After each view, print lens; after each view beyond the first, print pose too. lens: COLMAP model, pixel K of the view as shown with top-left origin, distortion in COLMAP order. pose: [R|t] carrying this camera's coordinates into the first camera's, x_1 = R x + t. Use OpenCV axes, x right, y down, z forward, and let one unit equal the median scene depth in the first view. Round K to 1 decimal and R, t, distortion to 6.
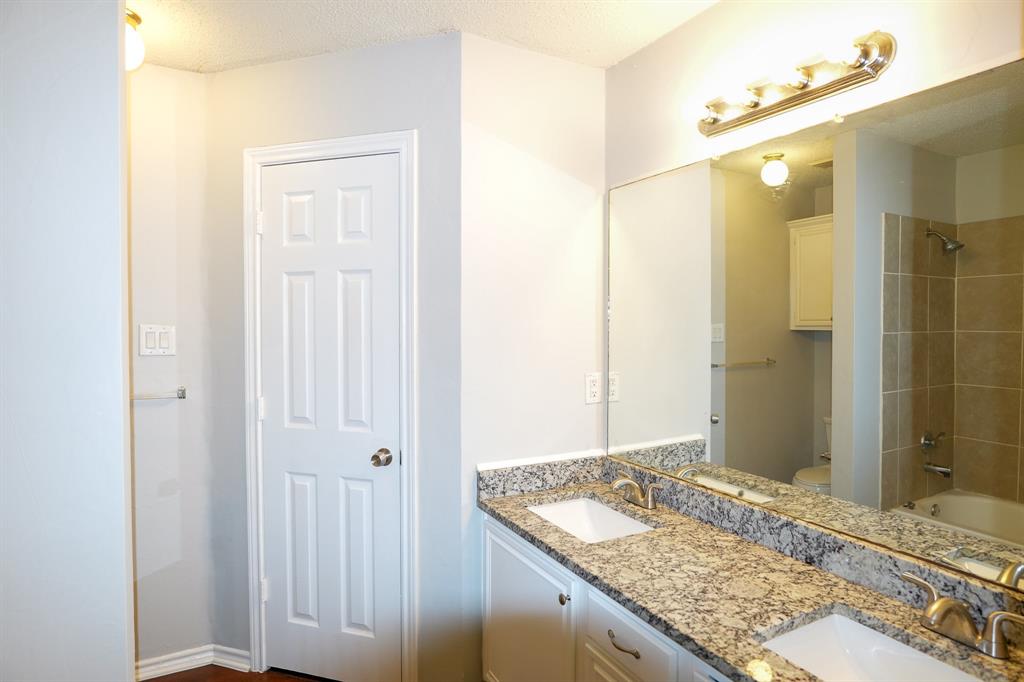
lens RADIAL K [[586.3, 0, 527.1], [0, 586.3, 343.3], [0, 0, 1]] dist [-0.021507, 0.003469]
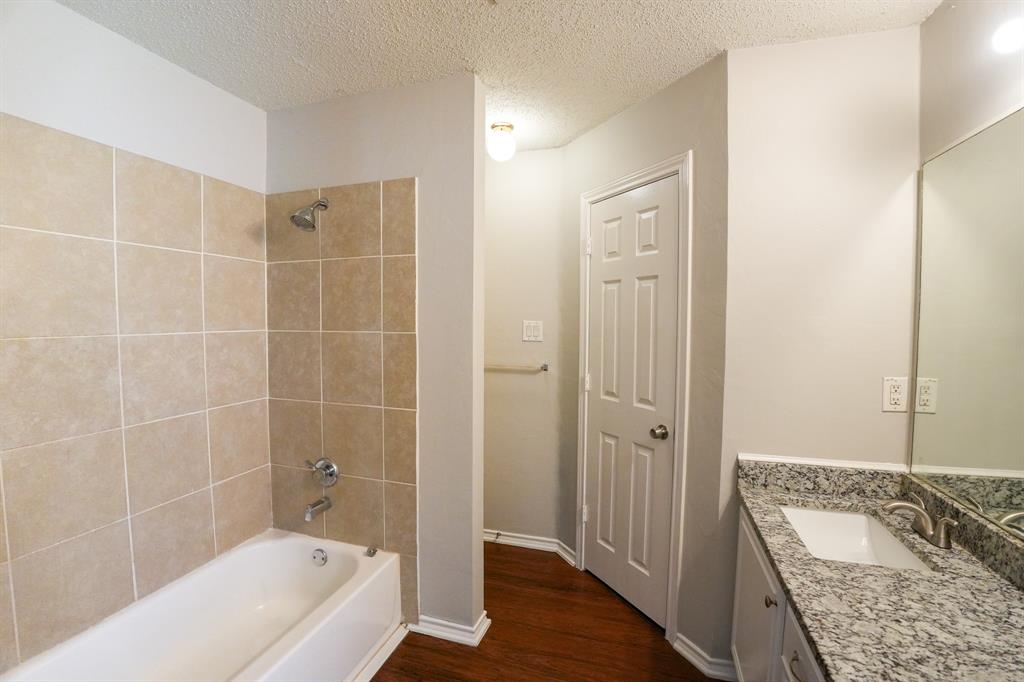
lens RADIAL K [[466.3, 0, 509.5], [0, 466.3, 347.9], [0, 0, 1]] dist [-0.039357, 0.007517]
pose [[0.692868, 0.043069, -0.719777, 0.222423], [-0.026140, 0.999059, 0.034617, -0.002483], [0.720590, -0.005170, 0.693342, 0.119893]]
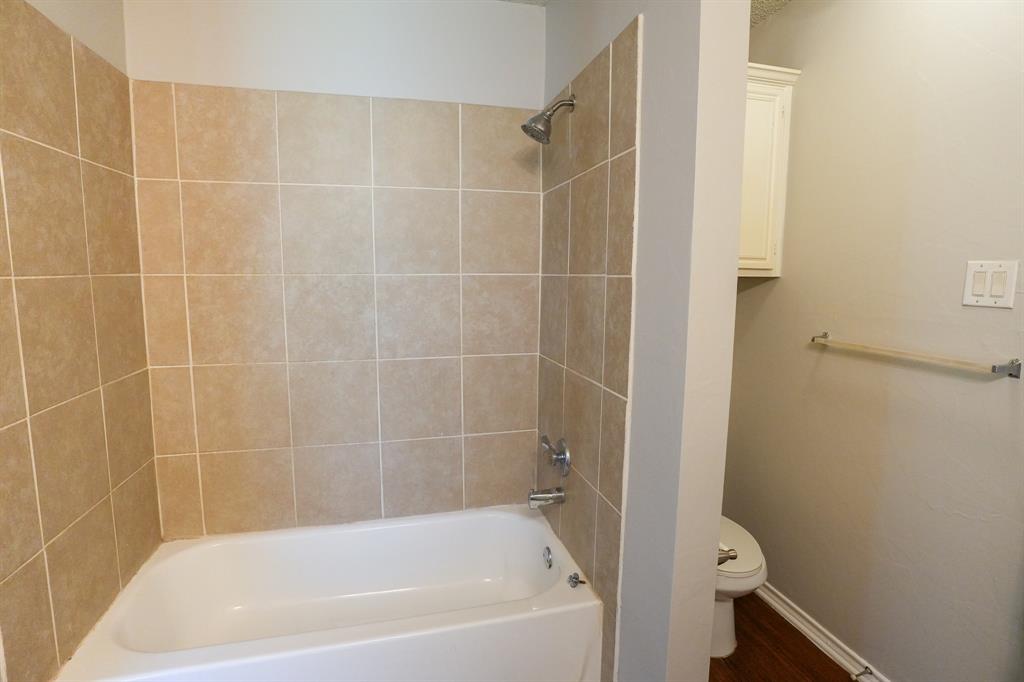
lens RADIAL K [[535.6, 0, 513.0], [0, 535.6, 341.8], [0, 0, 1]] dist [-0.032719, 0.004778]
pose [[-0.251775, 0.114851, -0.960947, 0.098564], [-0.040391, 0.990821, 0.129004, 0.005911], [0.966943, 0.071294, -0.244825, 0.678153]]
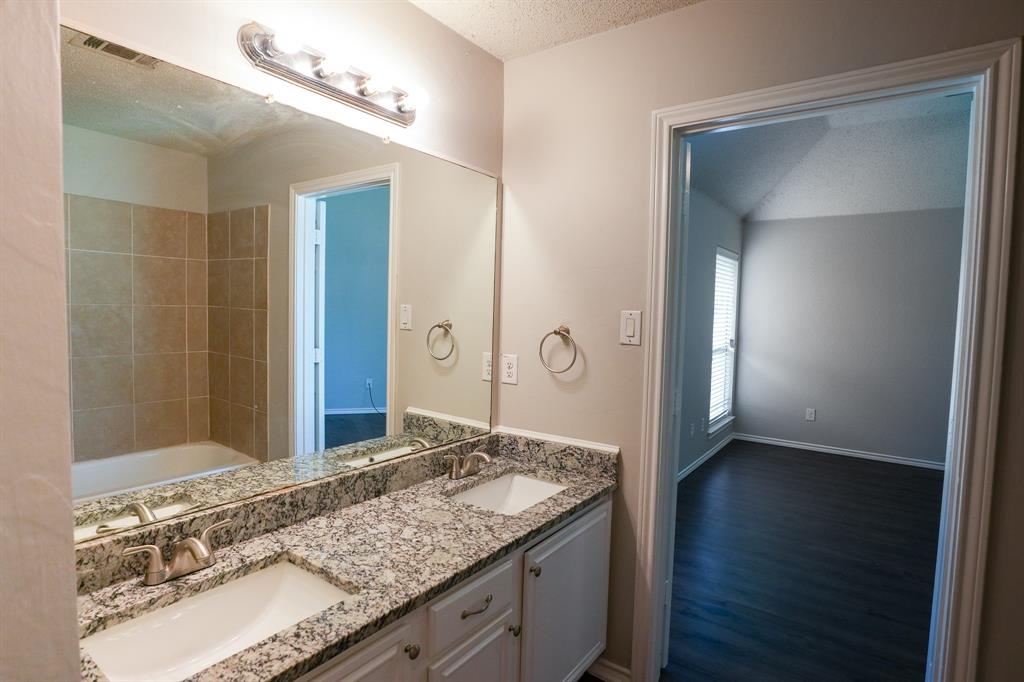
lens RADIAL K [[535.6, 0, 509.4], [0, 535.6, 336.2], [0, 0, 1]] dist [-0.032719, 0.004778]
pose [[-0.433229, -0.060056, 0.899281, -0.466155], [-0.001202, 0.997815, 0.066057, -0.027002], [-0.901283, 0.027536, -0.432355, 0.897592]]
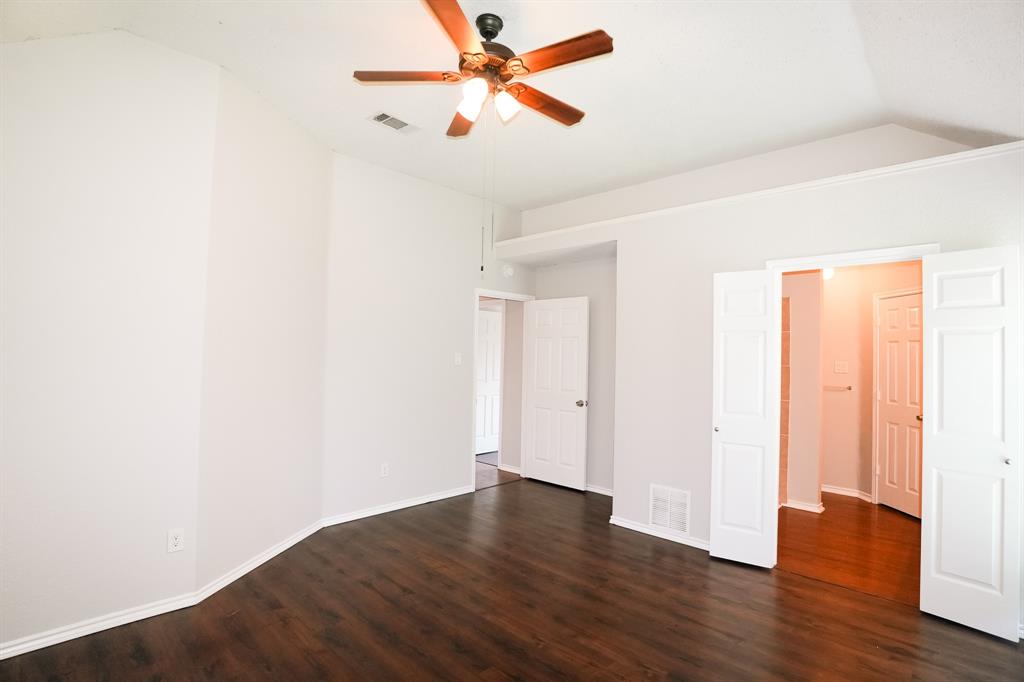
lens RADIAL K [[521.6, 0, 521.3], [0, 521.6, 351.4], [0, 0, 1]] dist [-0.006939, 0.002494]
pose [[0.329936, -0.000402, -0.944003, 1.247029], [-0.034511, 0.999326, -0.012487, 0.003940], [0.943372, 0.036698, 0.329700, -1.290422]]
